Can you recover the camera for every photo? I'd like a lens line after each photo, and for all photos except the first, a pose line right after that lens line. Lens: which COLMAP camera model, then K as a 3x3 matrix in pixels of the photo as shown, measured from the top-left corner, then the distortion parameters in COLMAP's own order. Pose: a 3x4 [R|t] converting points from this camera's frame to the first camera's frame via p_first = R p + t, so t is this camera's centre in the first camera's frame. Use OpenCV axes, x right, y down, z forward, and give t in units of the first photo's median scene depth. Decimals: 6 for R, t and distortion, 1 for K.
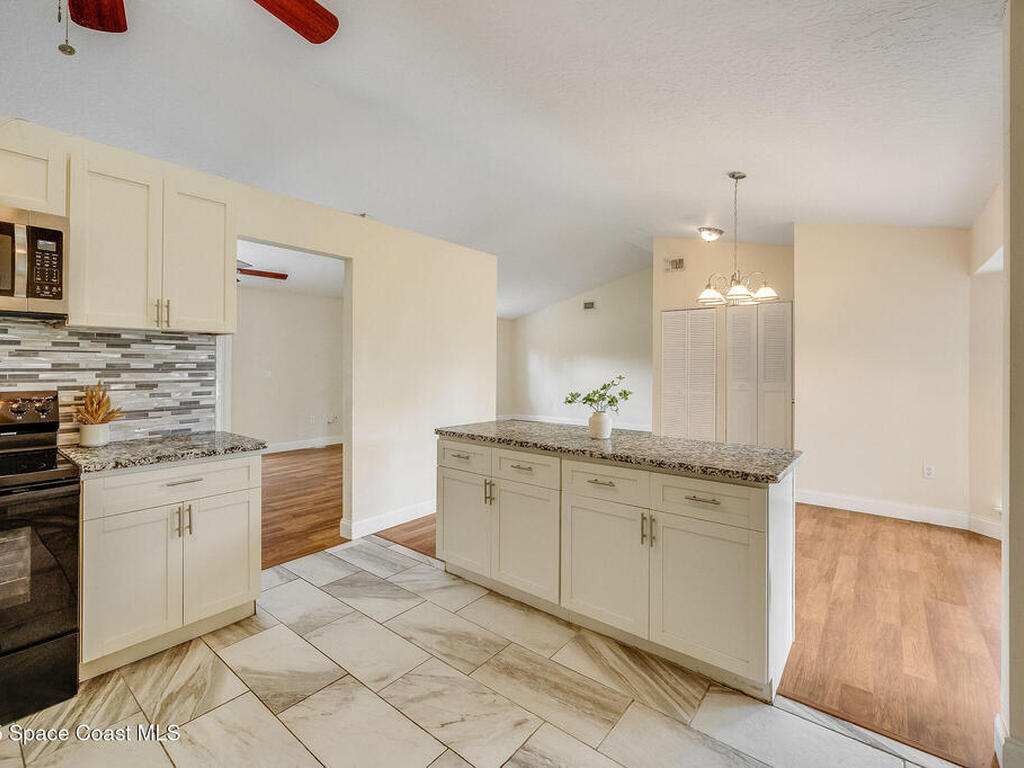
lens RADIAL K [[471.3, 0, 520.1], [0, 471.3, 358.2], [0, 0, 1]] dist [0.020159, -0.000821]
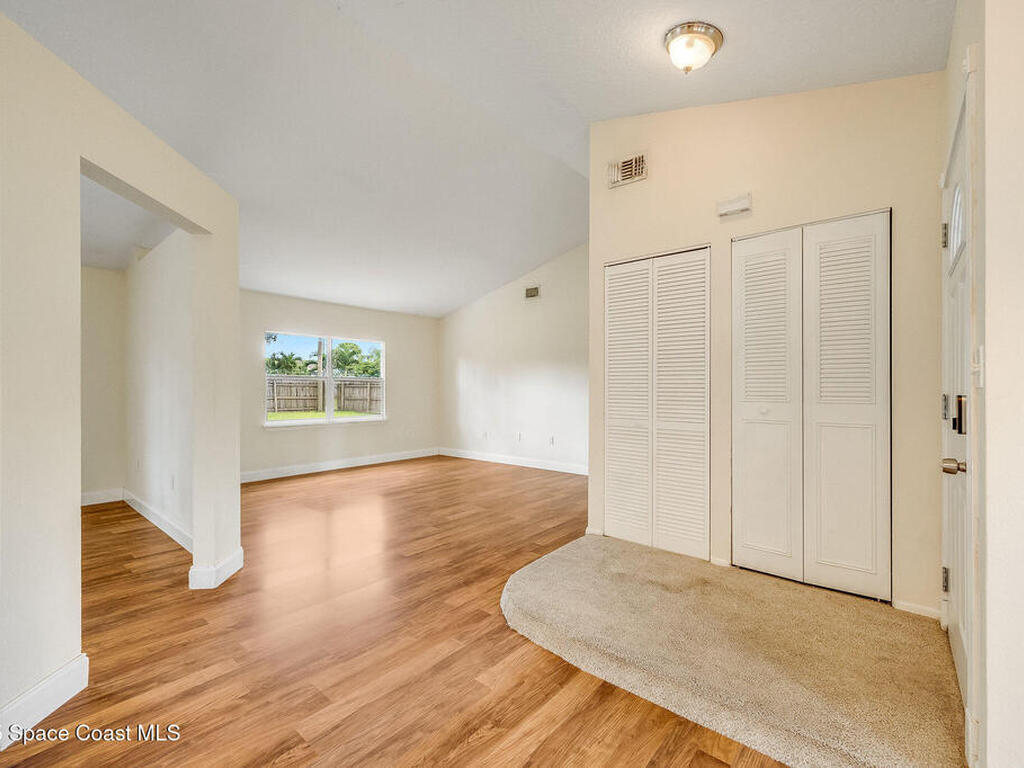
lens RADIAL K [[459.5, 0, 515.5], [0, 459.5, 379.4], [0, 0, 1]] dist [0.001008, -0.000586]
pose [[0.999330, -0.001459, -0.036565, 0.417659], [0.001357, 0.999995, -0.002812, 0.048460], [0.036569, 0.002760, 0.999327, 0.942454]]
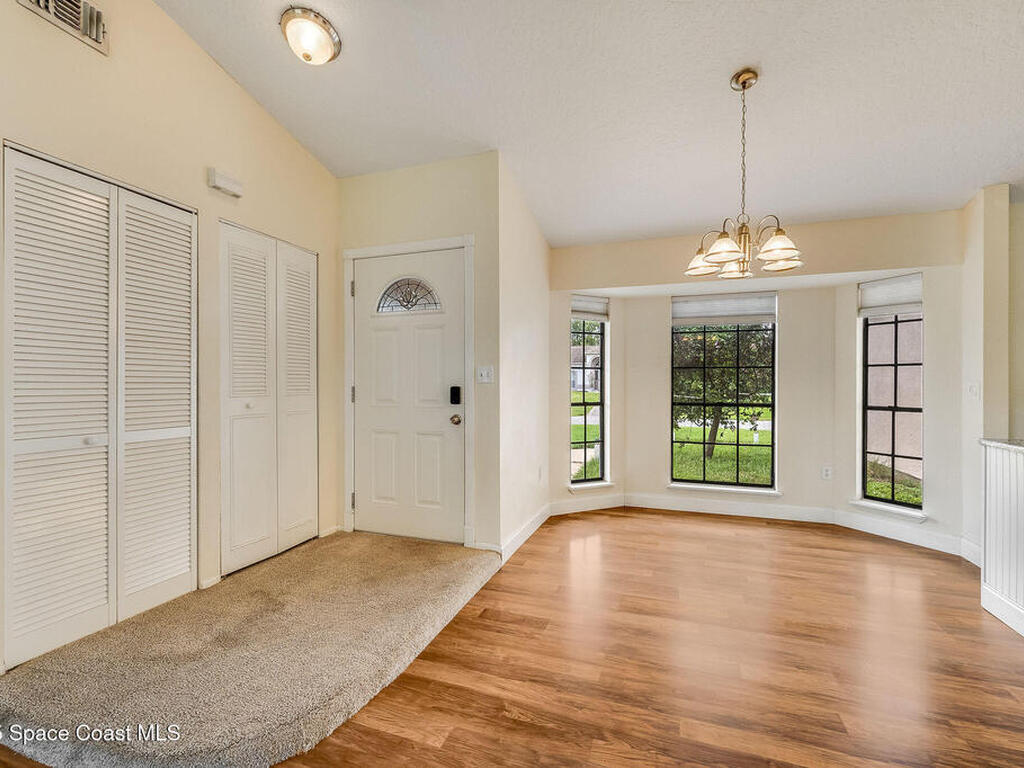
lens RADIAL K [[471.3, 0, 520.1], [0, 471.3, 358.2], [0, 0, 1]] dist [0.020159, -0.000821]
pose [[-0.338348, 0.043917, 0.939996, -0.092449], [-0.017532, 0.998443, -0.052959, 0.056196], [-0.940858, -0.034399, -0.337051, 1.549664]]
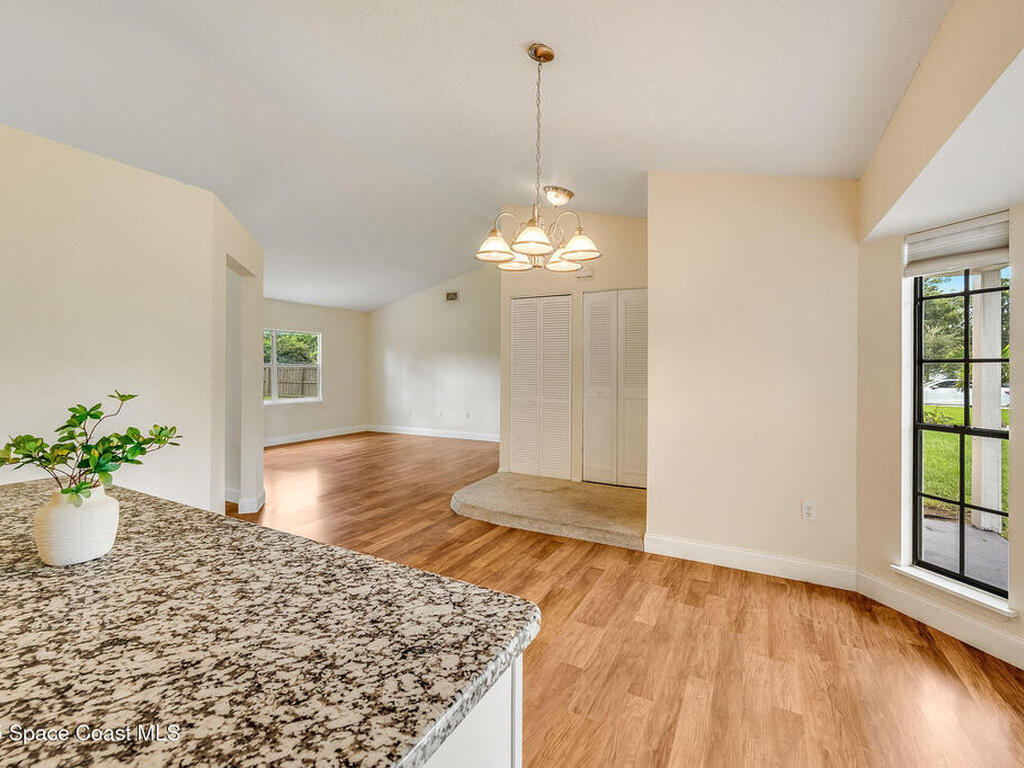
lens RADIAL K [[471.3, 0, 520.1], [0, 471.3, 358.2], [0, 0, 1]] dist [0.020159, -0.000821]
pose [[0.983235, 0.003463, 0.182311, 0.322264], [-0.002751, 0.999988, -0.004158, 0.008666], [-0.182324, 0.003587, 0.983232, 0.408540]]
